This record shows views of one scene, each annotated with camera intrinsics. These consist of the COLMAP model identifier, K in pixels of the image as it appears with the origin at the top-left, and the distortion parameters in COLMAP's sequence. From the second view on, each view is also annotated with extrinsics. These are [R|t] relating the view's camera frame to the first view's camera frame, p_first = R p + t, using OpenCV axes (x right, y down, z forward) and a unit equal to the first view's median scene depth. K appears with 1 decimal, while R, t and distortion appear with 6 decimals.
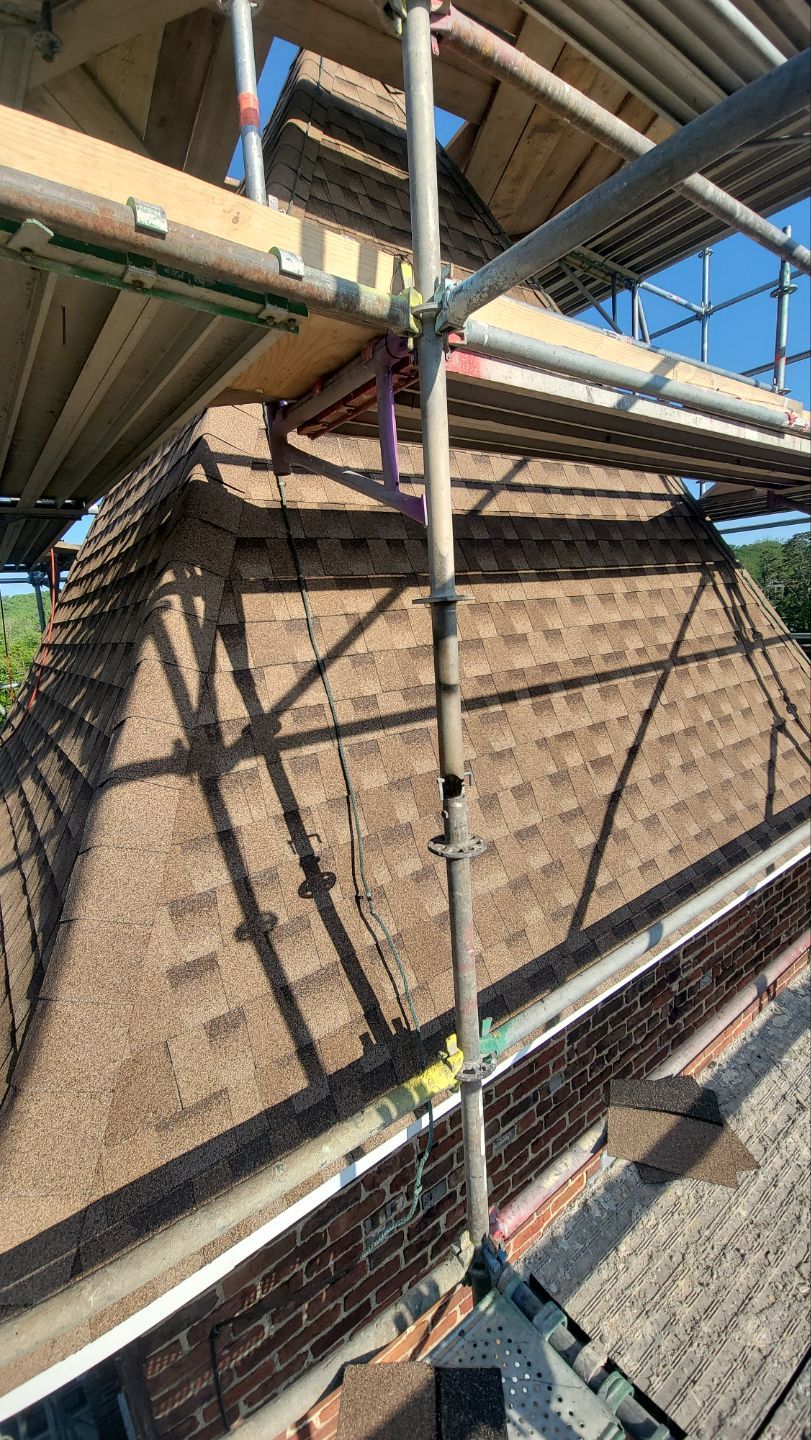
lens RADIAL K [[593.3, 0, 391.5], [0, 593.3, 701.0], [0, 0, 1]] dist [0.010833, -0.005015]
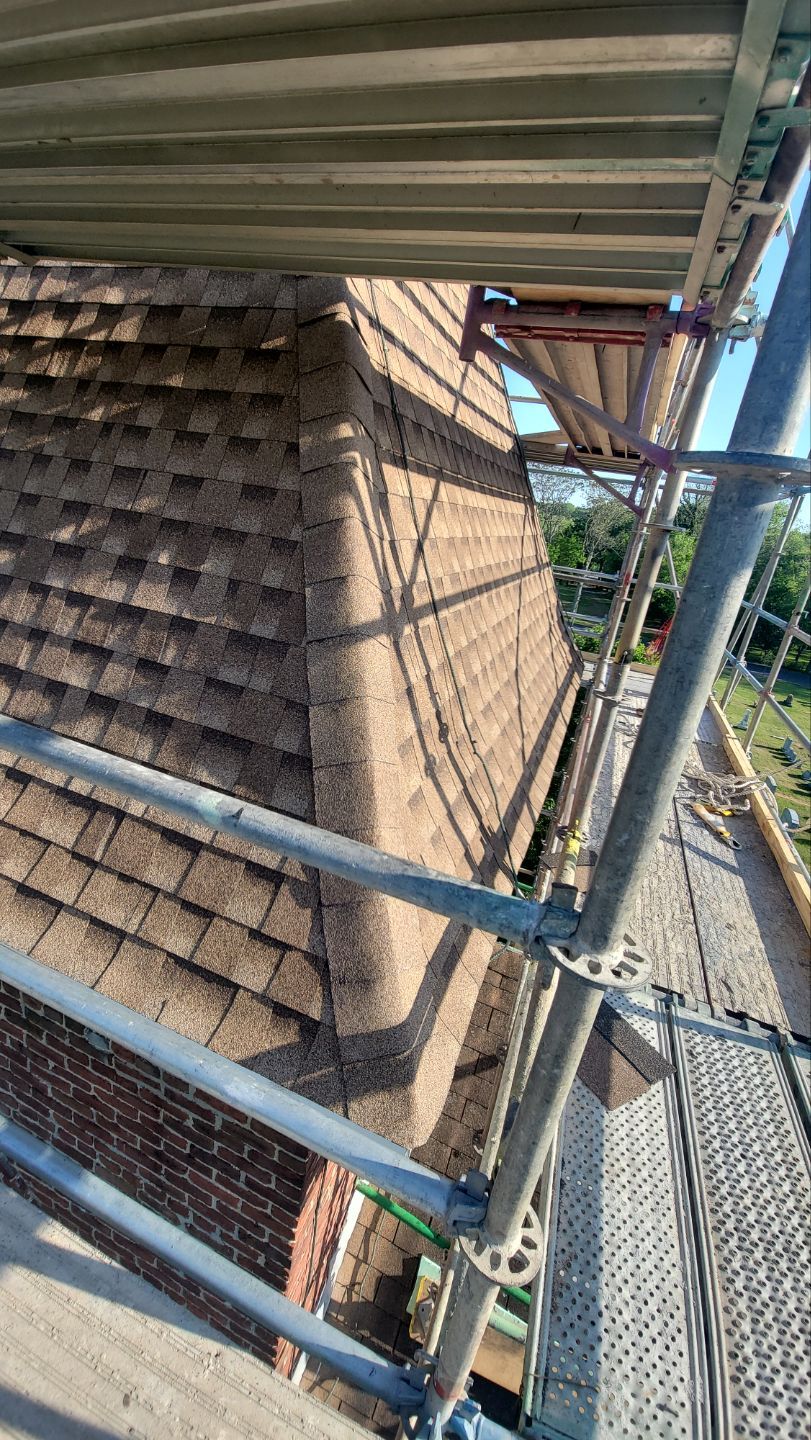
lens RADIAL K [[593.3, 0, 391.5], [0, 593.3, 701.0], [0, 0, 1]] dist [0.010833, -0.005015]
pose [[0.818300, 0.006889, 0.574750, -0.830227], [-0.119021, 0.980287, 0.157706, 0.060050], [-0.562334, -0.197459, 0.802989, 0.086492]]
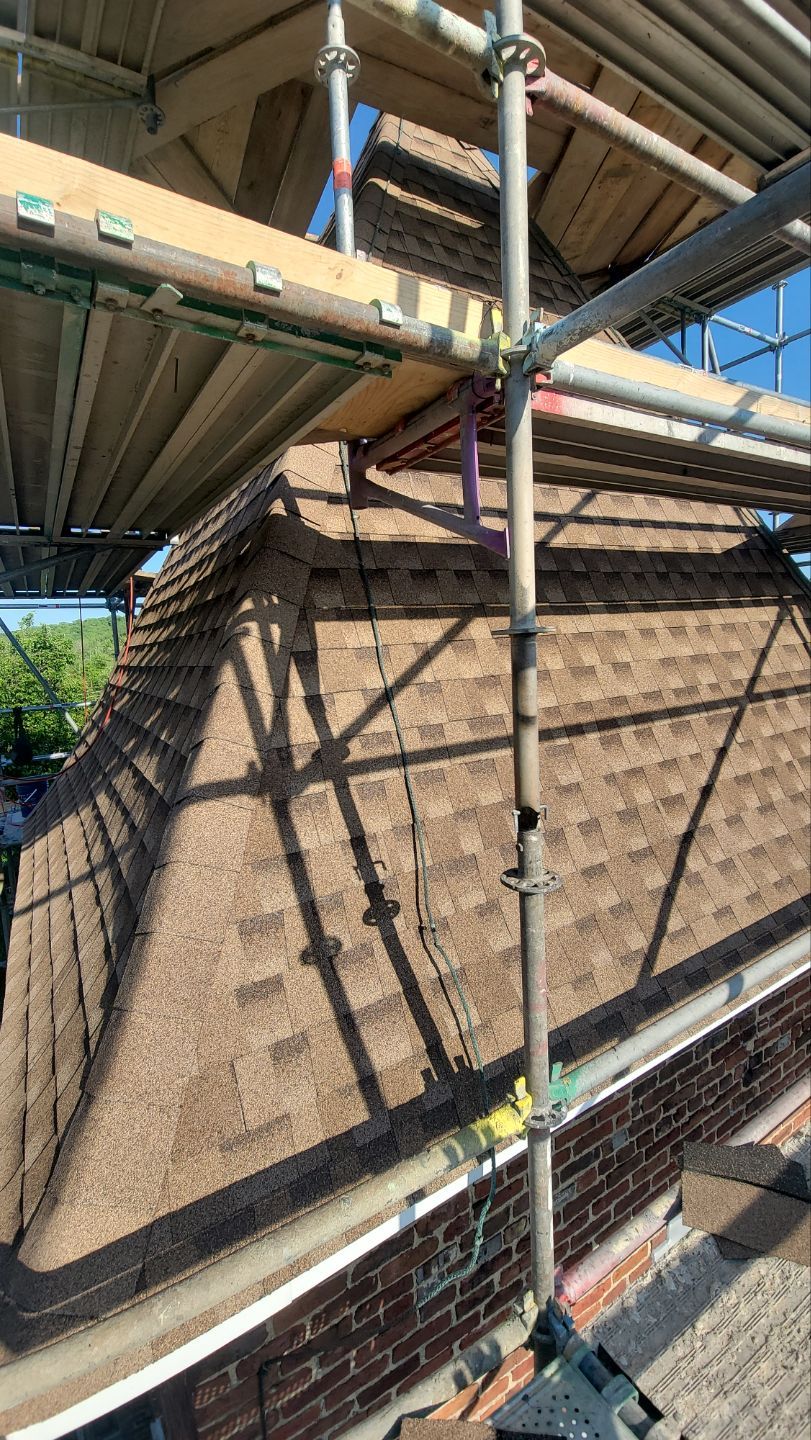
lens RADIAL K [[593.3, 0, 391.5], [0, 593.3, 701.0], [0, 0, 1]] dist [0.010833, -0.005015]
pose [[0.995775, 0.026579, -0.087900, -0.026065], [-0.030712, 0.998469, -0.046000, 0.000141], [0.086543, 0.048505, 0.995067, -0.008401]]
